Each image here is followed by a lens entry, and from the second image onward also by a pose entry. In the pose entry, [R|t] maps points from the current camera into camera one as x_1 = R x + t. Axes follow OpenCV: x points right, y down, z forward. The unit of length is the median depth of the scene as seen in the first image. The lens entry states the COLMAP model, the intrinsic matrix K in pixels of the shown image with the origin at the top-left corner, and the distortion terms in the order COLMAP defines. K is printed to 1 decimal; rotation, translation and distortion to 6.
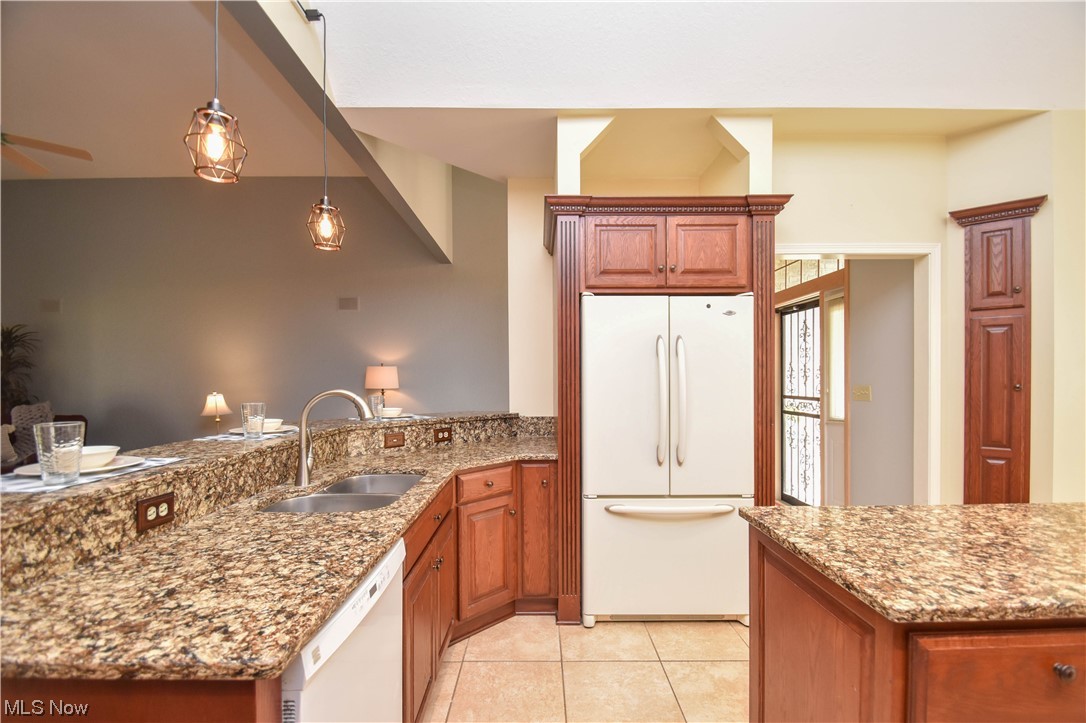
lens RADIAL K [[492.9, 0, 543.6], [0, 492.9, 381.3], [0, 0, 1]] dist [0.020574, -0.022609]
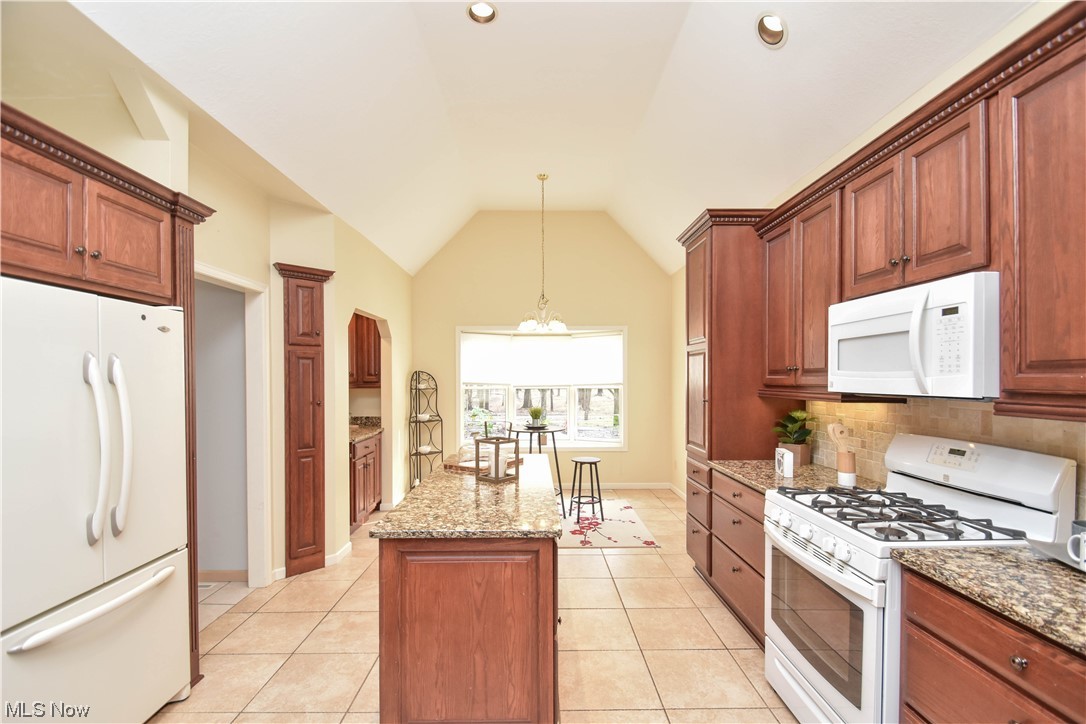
lens RADIAL K [[492.9, 0, 543.6], [0, 492.9, 381.8], [0, 0, 1]] dist [0.020574, -0.022609]
pose [[-0.017067, -0.004171, 0.999846, -0.437928], [0.010356, 0.999937, 0.004348, -0.048411], [-0.999801, 0.010429, -0.017023, 0.385607]]
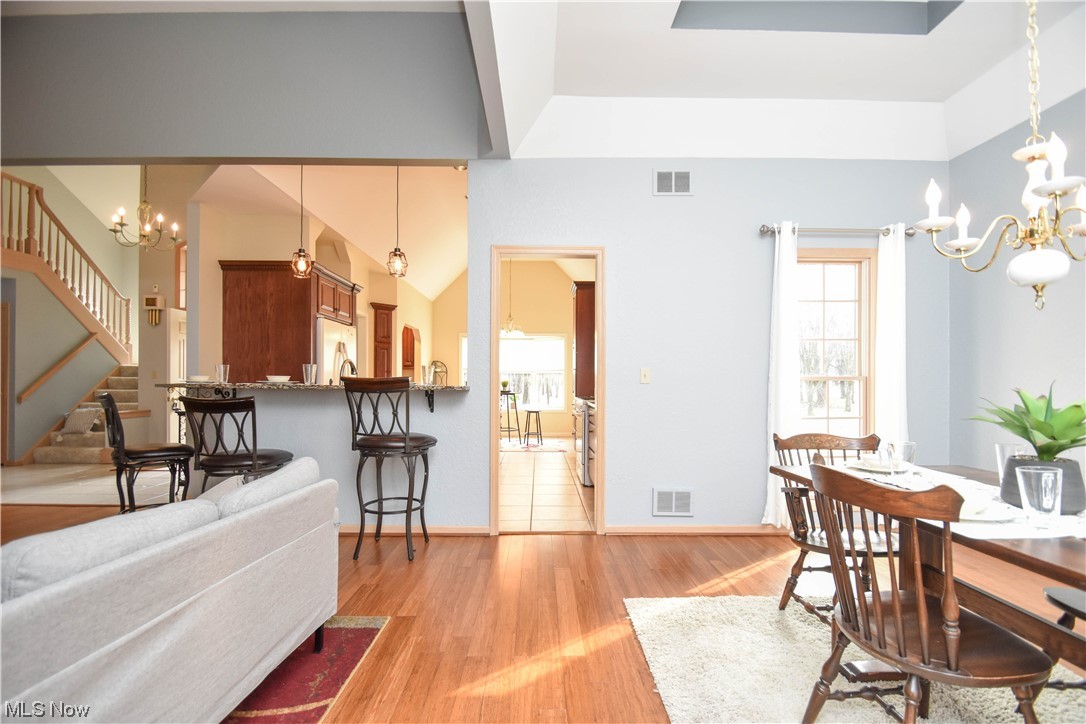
lens RADIAL K [[492.9, 0, 543.6], [0, 492.9, 381.8], [0, 0, 1]] dist [0.020574, -0.022609]
pose [[-0.006597, 0.005182, 0.999965, -1.812483], [0.001614, 0.999985, -0.005171, 0.083602], [-0.999977, 0.001580, -0.006605, 0.148149]]
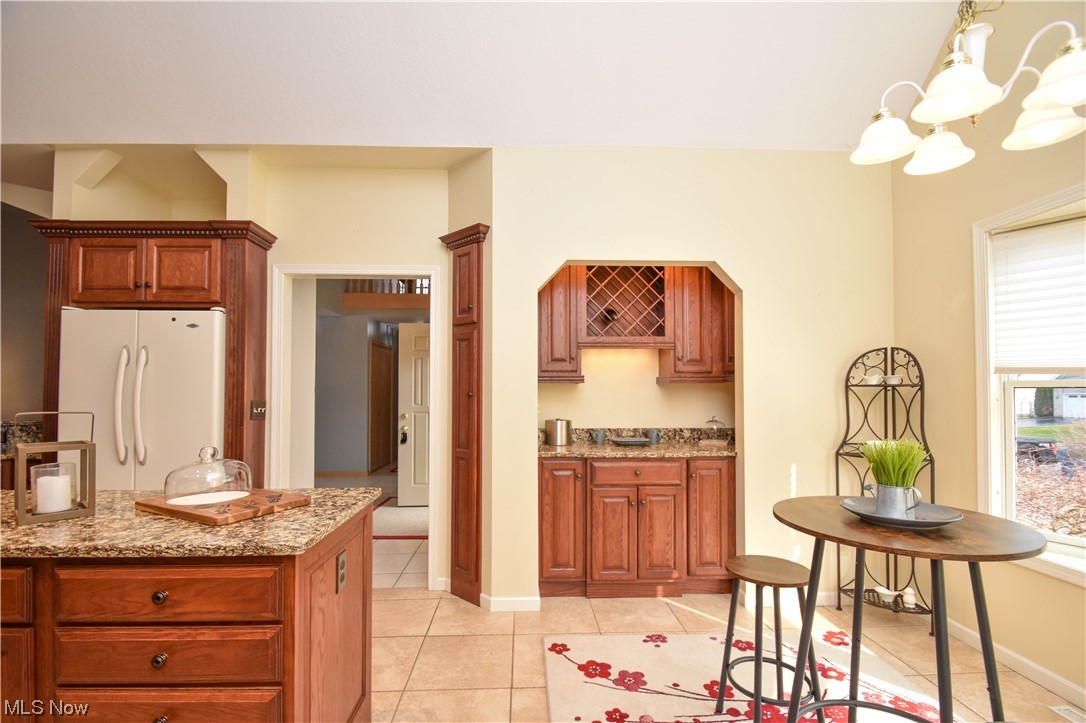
lens RADIAL K [[492.9, 0, 543.6], [0, 492.9, 381.3], [0, 0, 1]] dist [0.020574, -0.022609]
pose [[0.999534, 0.005523, 0.030036, 1.105371], [-0.004663, 0.999579, -0.028642, 0.013161], [-0.030182, 0.028489, 0.999138, -0.122204]]
